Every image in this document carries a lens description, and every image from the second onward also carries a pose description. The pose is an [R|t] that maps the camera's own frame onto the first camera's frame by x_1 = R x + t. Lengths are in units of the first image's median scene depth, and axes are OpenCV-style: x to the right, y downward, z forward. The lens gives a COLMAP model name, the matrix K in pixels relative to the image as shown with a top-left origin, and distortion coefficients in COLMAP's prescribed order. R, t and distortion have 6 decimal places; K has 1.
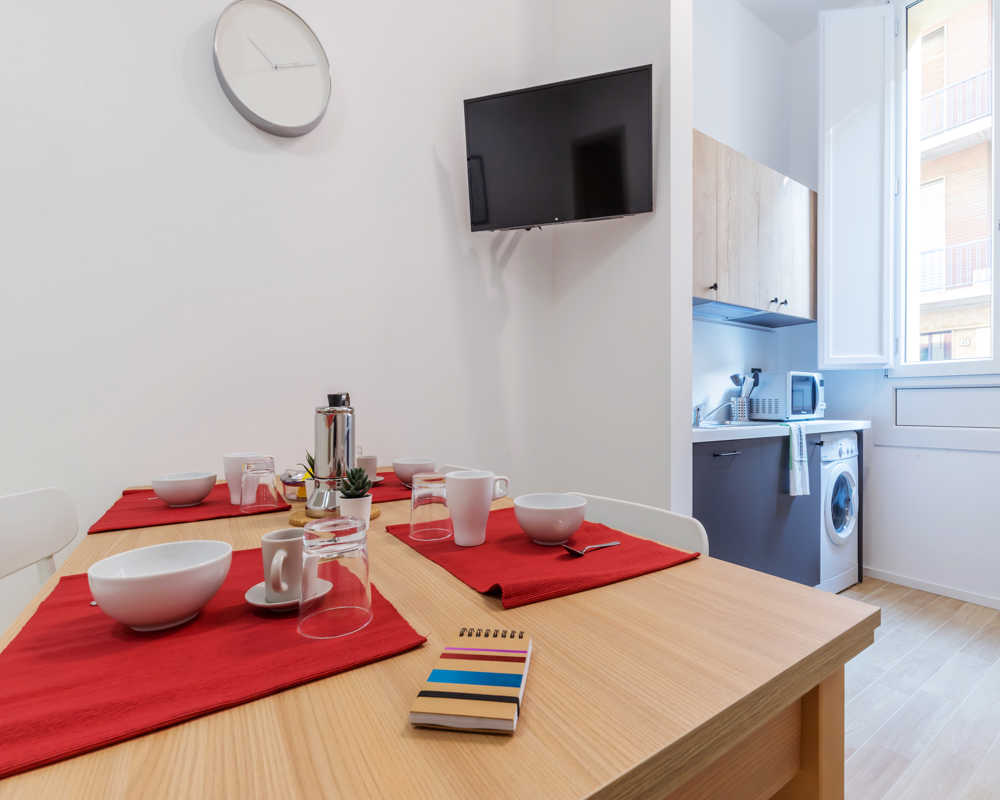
lens RADIAL K [[455.4, 0, 502.4], [0, 455.4, 408.3], [0, 0, 1]] dist [0.003186, 0.000512]
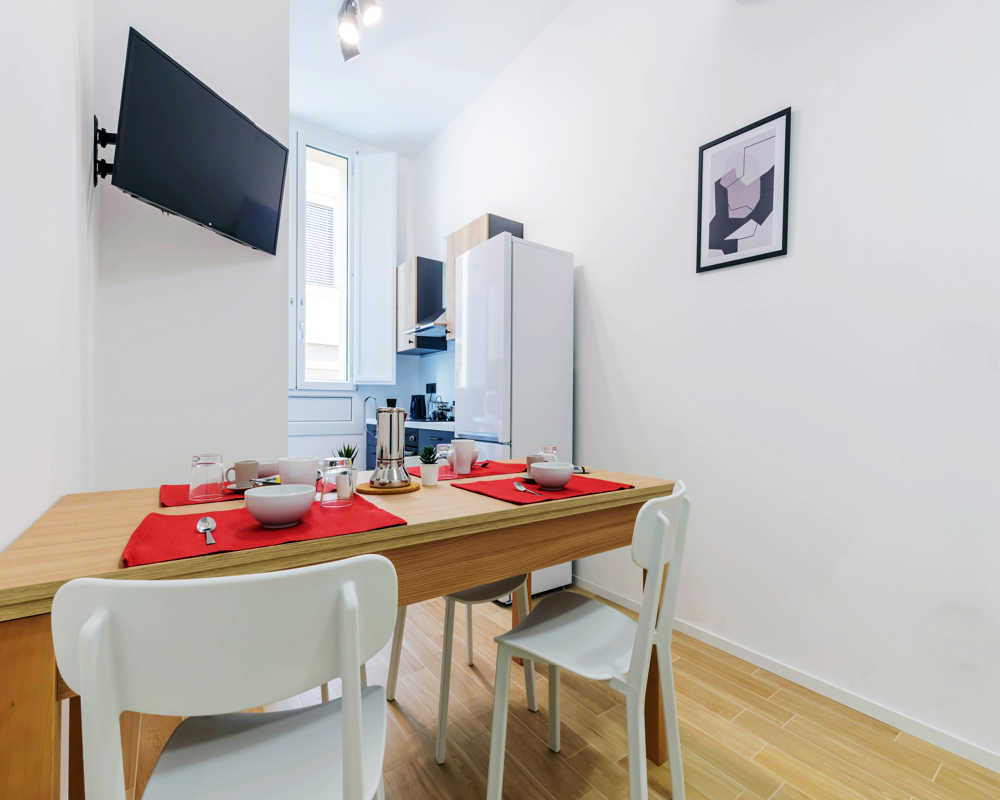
lens RADIAL K [[466.4, 0, 504.5], [0, 466.4, 404.3], [0, 0, 1]] dist [-0.001064, -0.000271]
pose [[-0.041956, 0.008785, 0.999081, -0.571115], [0.006442, 0.999943, -0.008522, 0.000445], [-0.999099, 0.006079, -0.042010, 0.235615]]
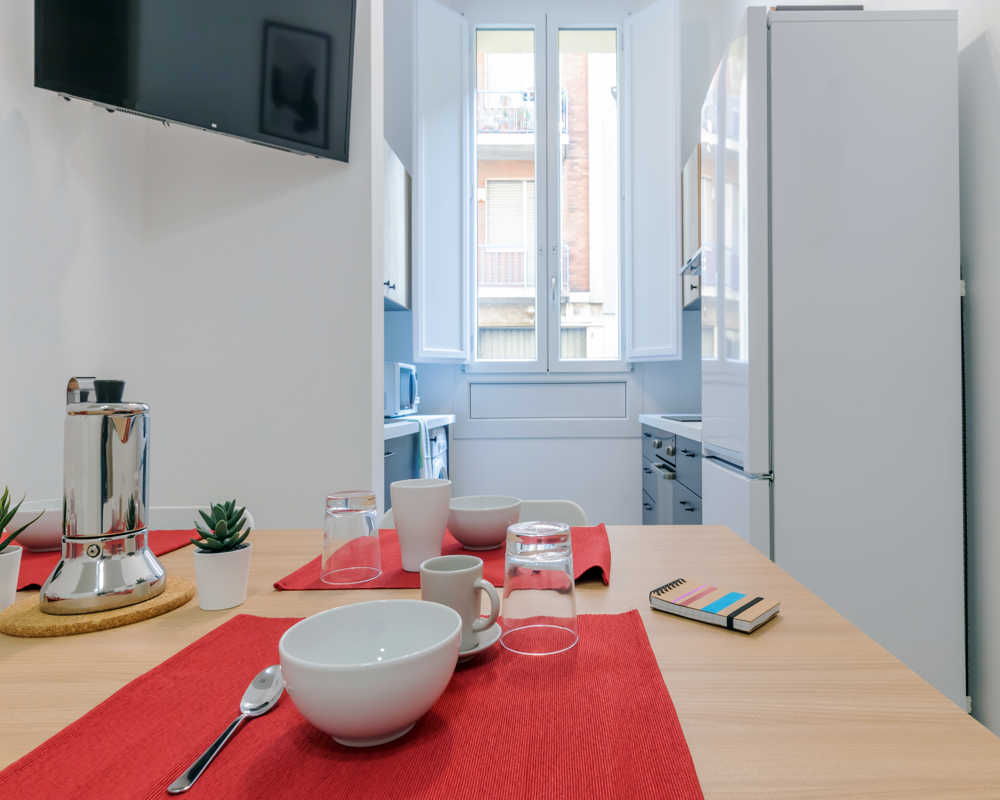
lens RADIAL K [[614.6, 0, 563.2], [0, 614.6, 393.9], [0, 0, 1]] dist [-0.005846, -0.000011]
pose [[0.549967, 0.001279, 0.835186, -0.214371], [0.015756, 0.999805, -0.011907, 0.000983], [-0.835038, 0.019708, 0.549839, 0.046140]]
